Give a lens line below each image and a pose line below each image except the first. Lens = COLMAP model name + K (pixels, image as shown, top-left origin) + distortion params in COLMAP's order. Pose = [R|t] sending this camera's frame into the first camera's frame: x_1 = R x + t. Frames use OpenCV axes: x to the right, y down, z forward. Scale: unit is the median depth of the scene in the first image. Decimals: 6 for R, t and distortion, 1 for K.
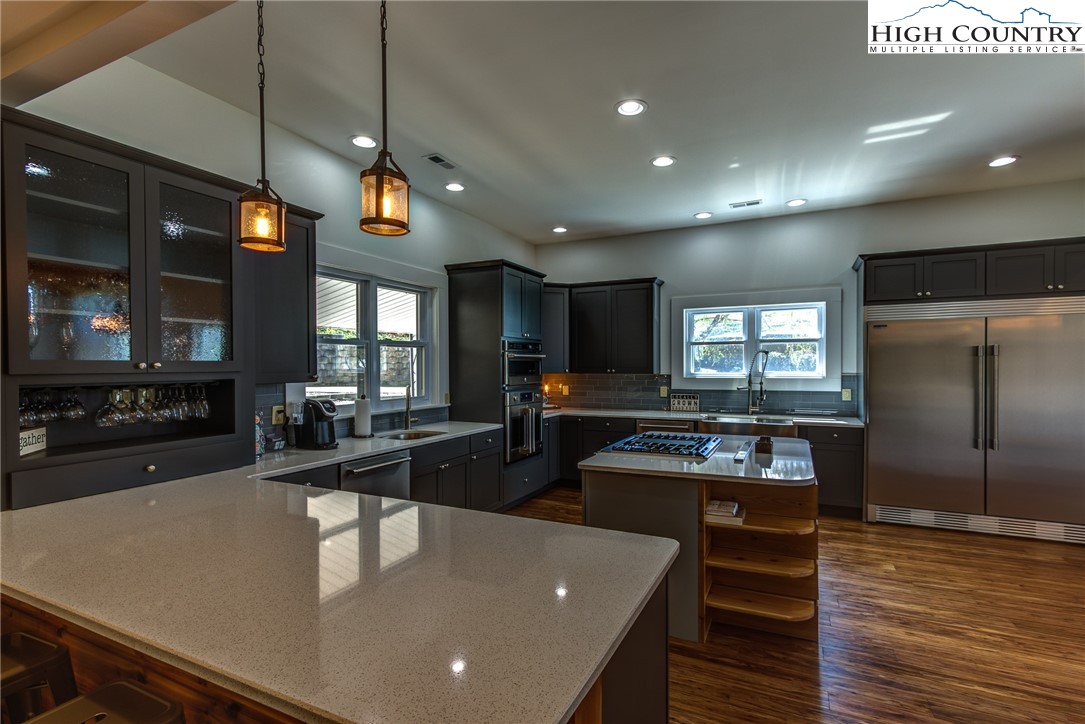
lens RADIAL K [[519.6, 0, 521.2], [0, 519.6, 371.4], [0, 0, 1]] dist [0.007835, 0.001905]
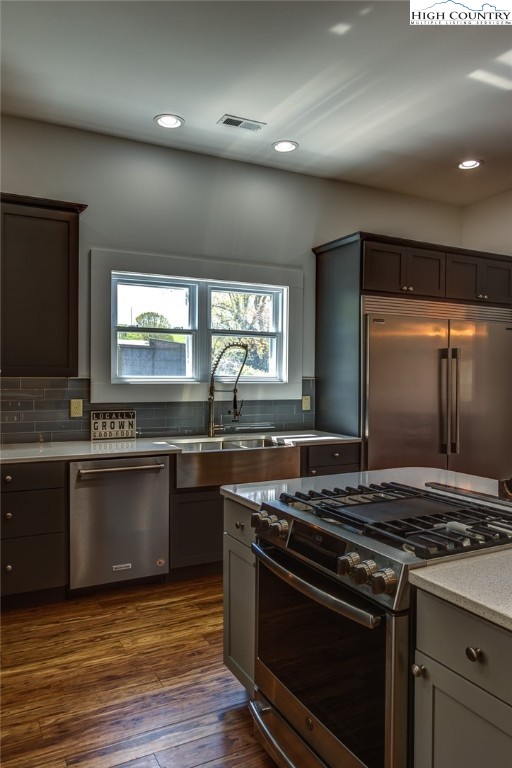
lens RADIAL K [[549.1, 0, 253.8], [0, 549.1, 381.9], [0, 0, 1]] dist [0.001373, 0.000703]
pose [[0.572697, -0.001134, 0.819766, -0.120436], [-0.002137, 0.999994, 0.002876, 0.008012], [-0.819764, -0.003399, 0.572691, 0.508997]]
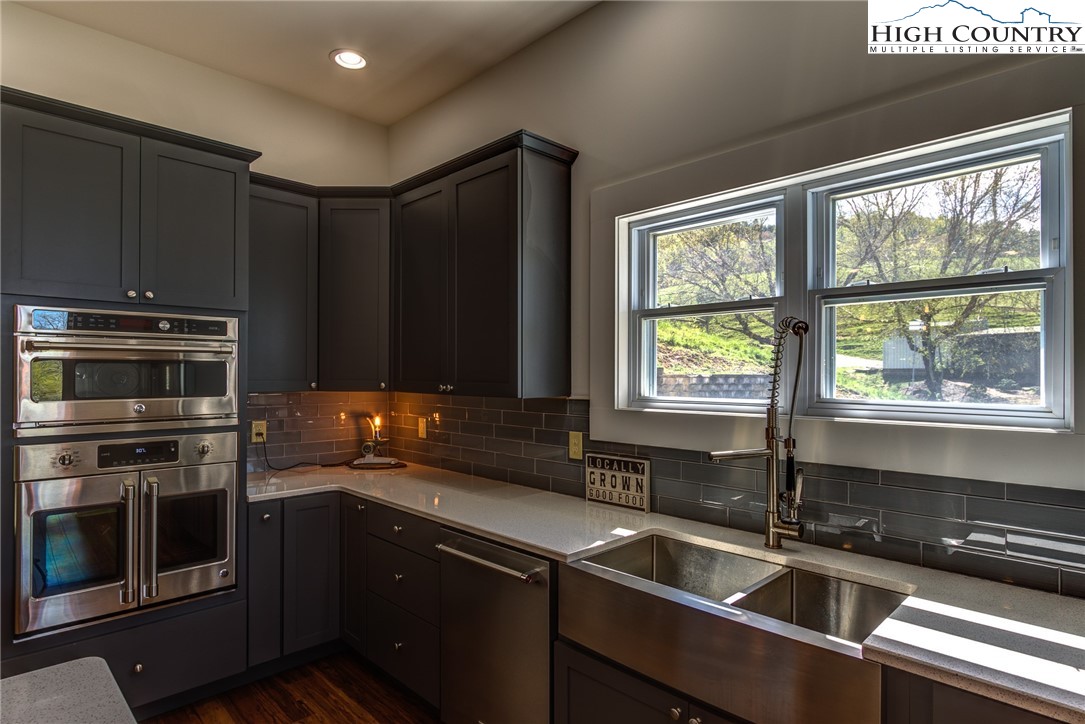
lens RADIAL K [[586.1, 0, 544.5], [0, 586.1, 365.9], [0, 0, 1]] dist [-0.005945, -0.000246]
pose [[0.954255, 0.000483, -0.298993, 0.395469], [-0.008144, 0.999670, -0.024376, -0.007779], [0.298882, 0.025696, 0.953944, 0.617747]]
